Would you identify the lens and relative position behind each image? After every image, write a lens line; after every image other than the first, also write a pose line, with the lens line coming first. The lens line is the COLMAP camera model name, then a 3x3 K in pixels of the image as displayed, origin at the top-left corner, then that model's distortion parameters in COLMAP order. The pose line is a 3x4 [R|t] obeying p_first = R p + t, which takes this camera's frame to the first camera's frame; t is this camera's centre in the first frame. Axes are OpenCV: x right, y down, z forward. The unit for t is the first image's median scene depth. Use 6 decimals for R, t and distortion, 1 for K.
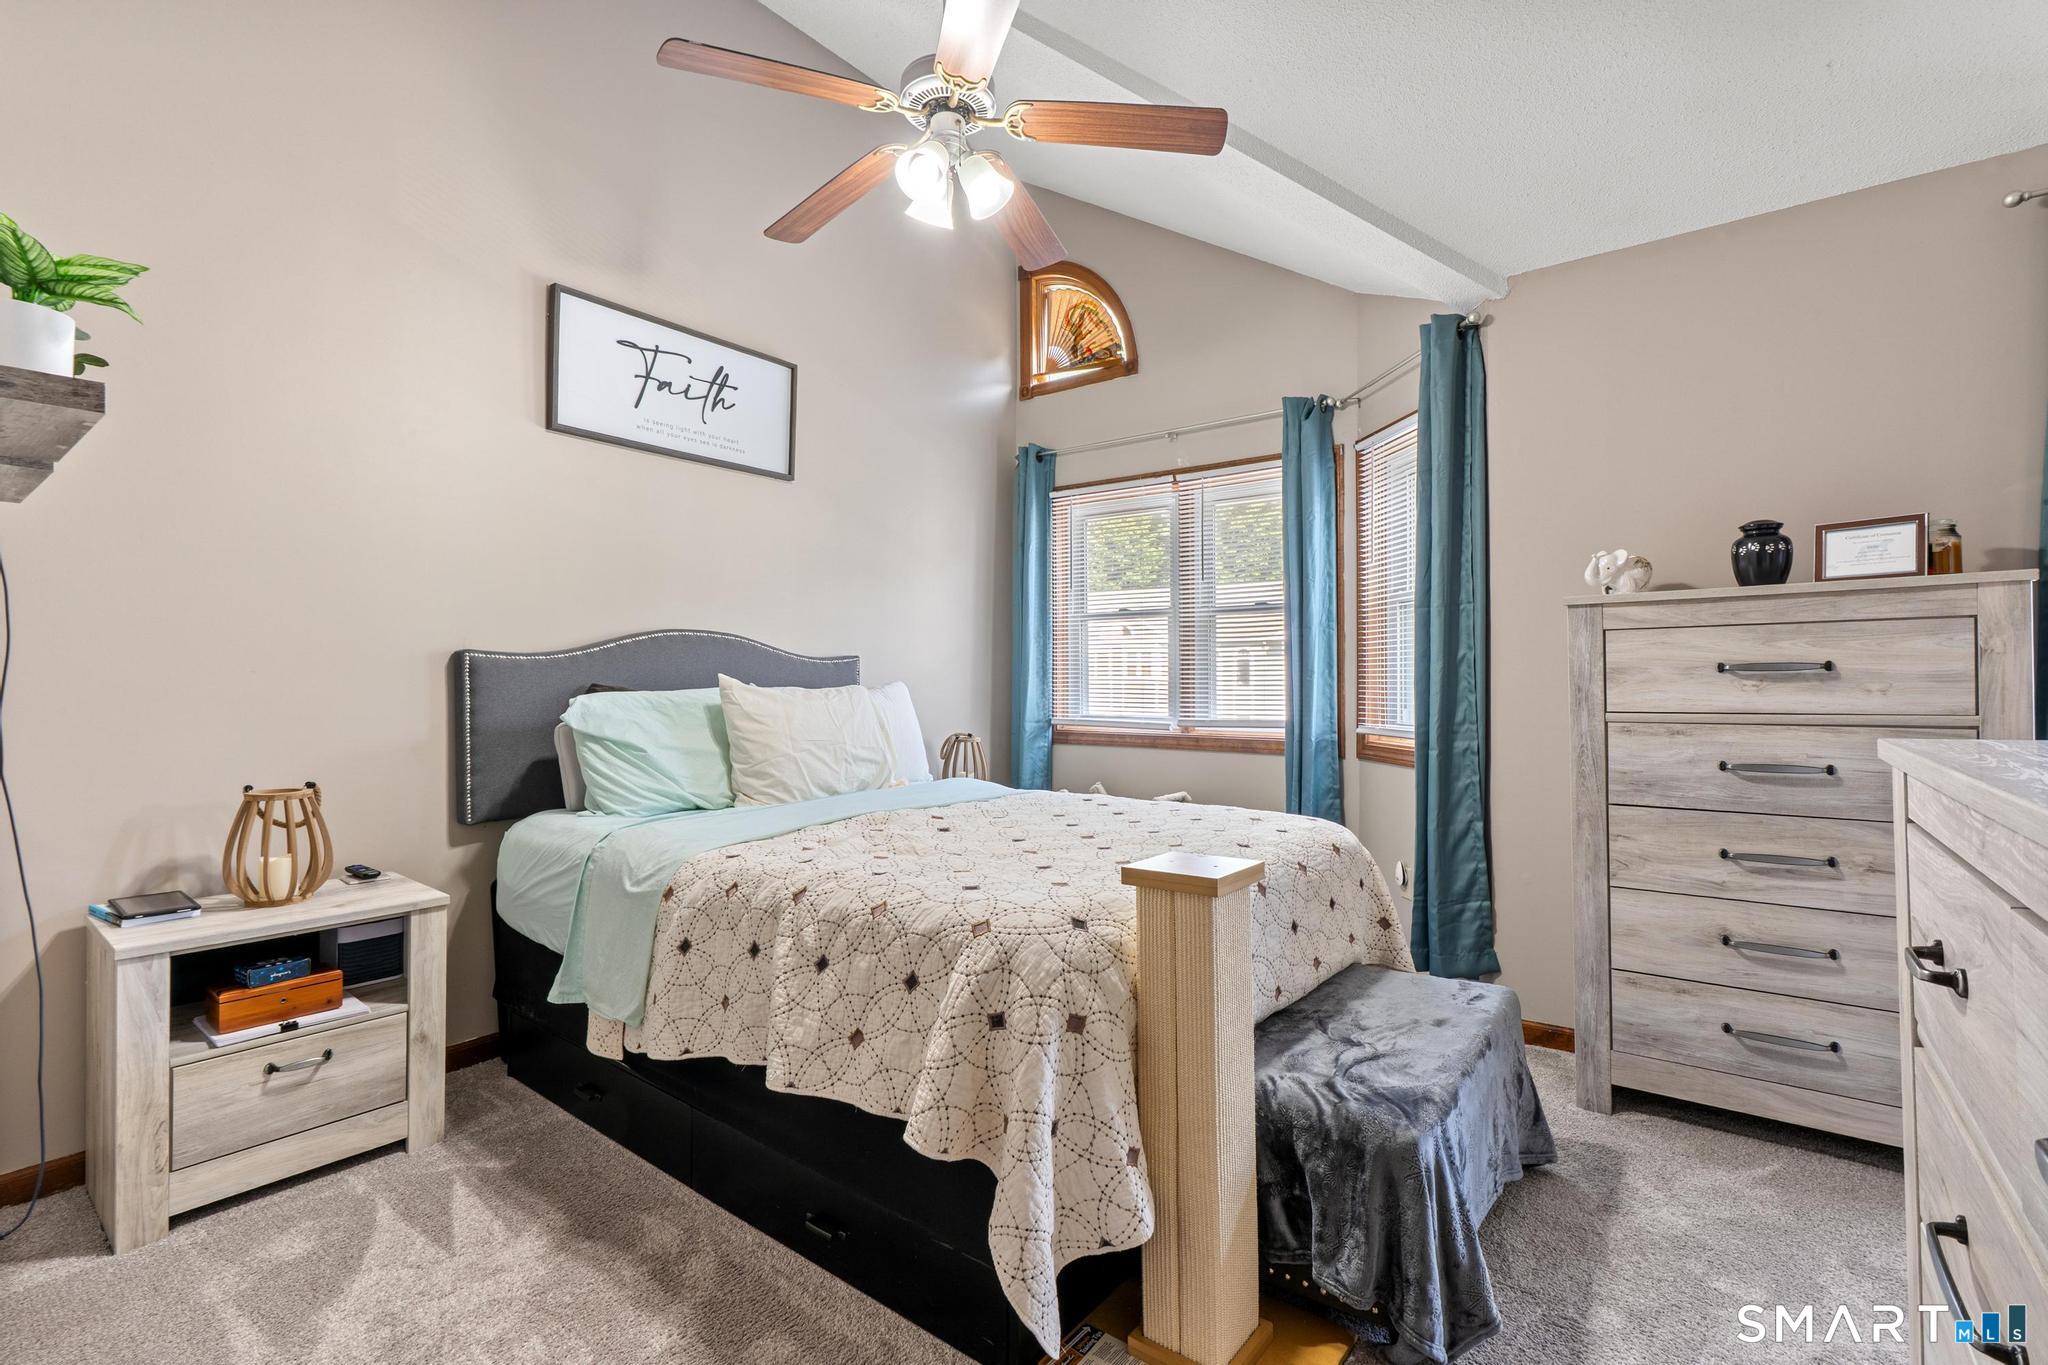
lens RADIAL K [[939.8, 0, 1008.7], [0, 939.8, 655.9], [0, 0, 1]] dist [0.000253, 0.000671]
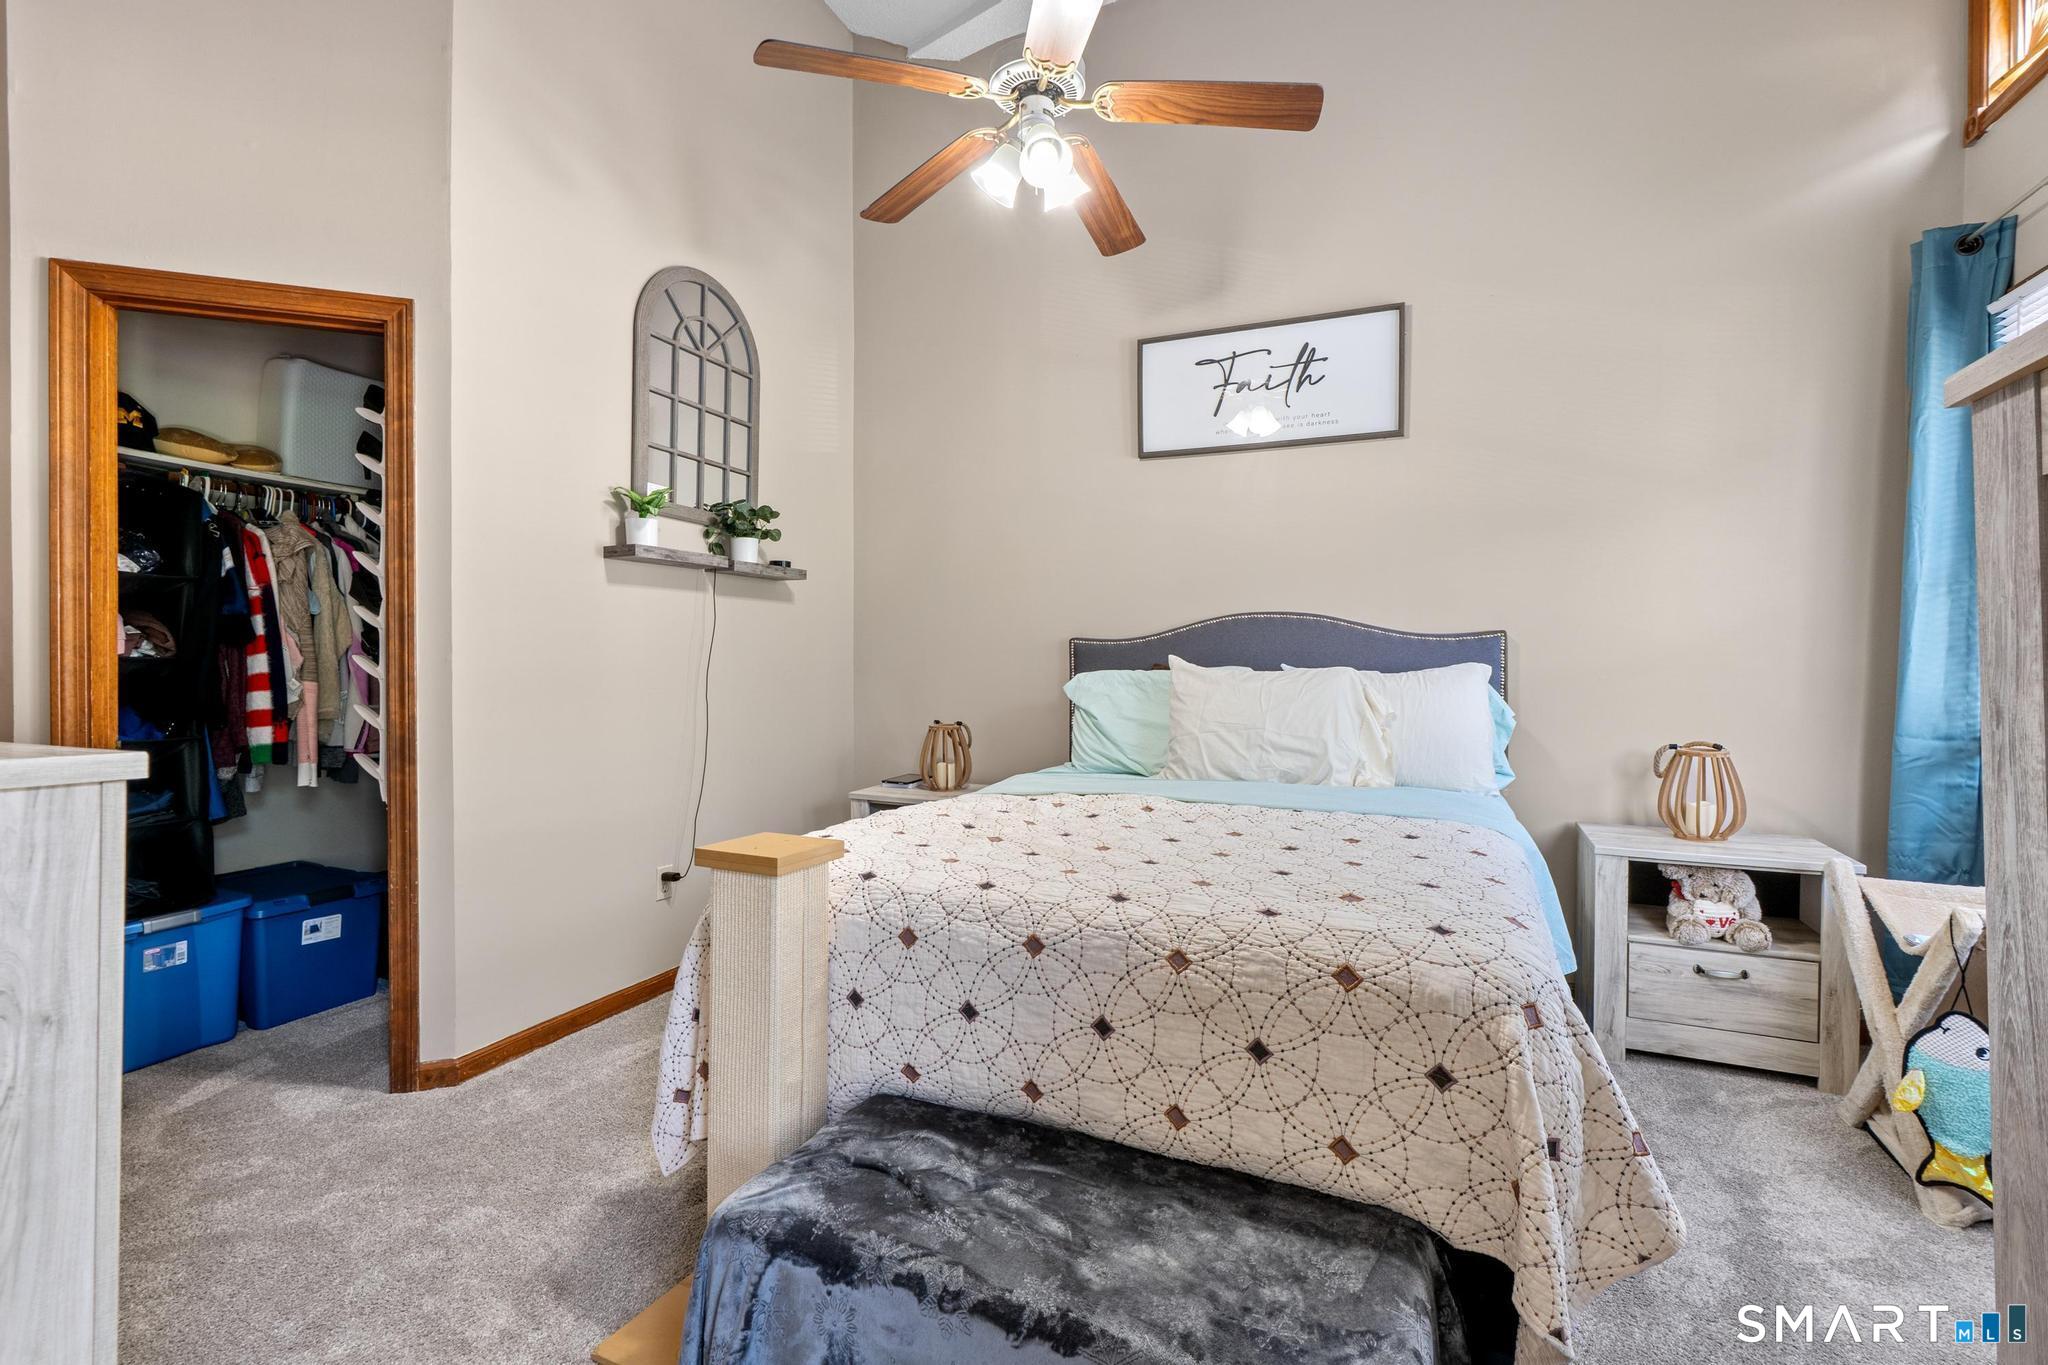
lens RADIAL K [[939.8, 0, 1008.7], [0, 939.8, 655.9], [0, 0, 1]] dist [0.000253, 0.000671]
pose [[0.222563, 0.001321, -0.974917, 0.695674], [0.023877, 0.999692, 0.006805, 0.007438], [0.974626, -0.024793, 0.222463, 0.553347]]
